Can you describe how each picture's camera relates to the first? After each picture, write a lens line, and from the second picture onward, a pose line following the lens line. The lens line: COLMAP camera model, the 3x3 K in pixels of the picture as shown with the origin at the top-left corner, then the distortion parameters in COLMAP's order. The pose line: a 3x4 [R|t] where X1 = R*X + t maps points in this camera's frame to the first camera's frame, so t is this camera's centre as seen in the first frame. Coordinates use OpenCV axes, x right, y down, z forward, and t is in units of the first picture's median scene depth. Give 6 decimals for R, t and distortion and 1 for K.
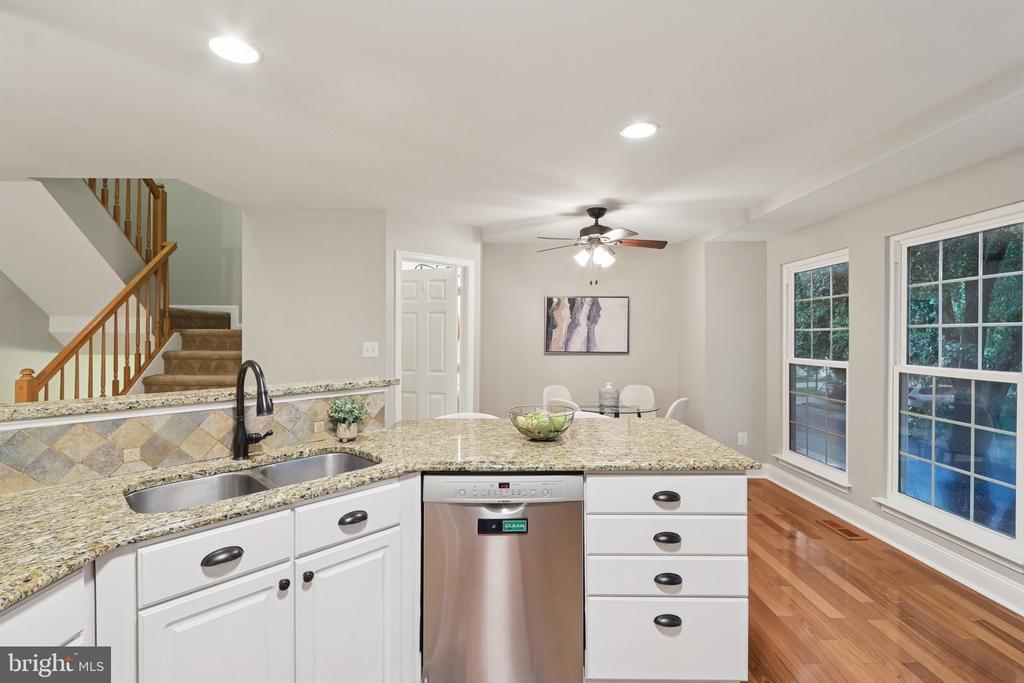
lens RADIAL K [[477.9, 0, 498.7], [0, 477.9, 333.0], [0, 0, 1]] dist [0.000596, -0.000002]
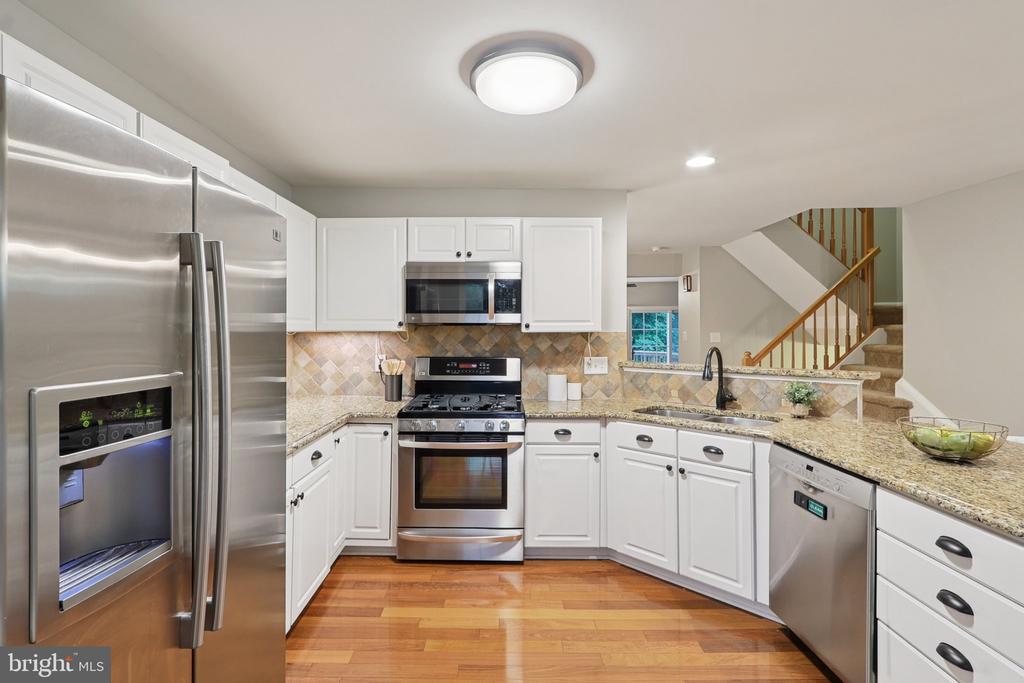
lens RADIAL K [[477.9, 0, 498.7], [0, 477.9, 333.0], [0, 0, 1]] dist [0.000596, -0.000002]
pose [[0.006746, 0.008920, -0.999937, 0.923827], [0.005244, 0.999946, 0.008956, -0.007505], [0.999963, -0.005304, 0.006699, 0.225683]]
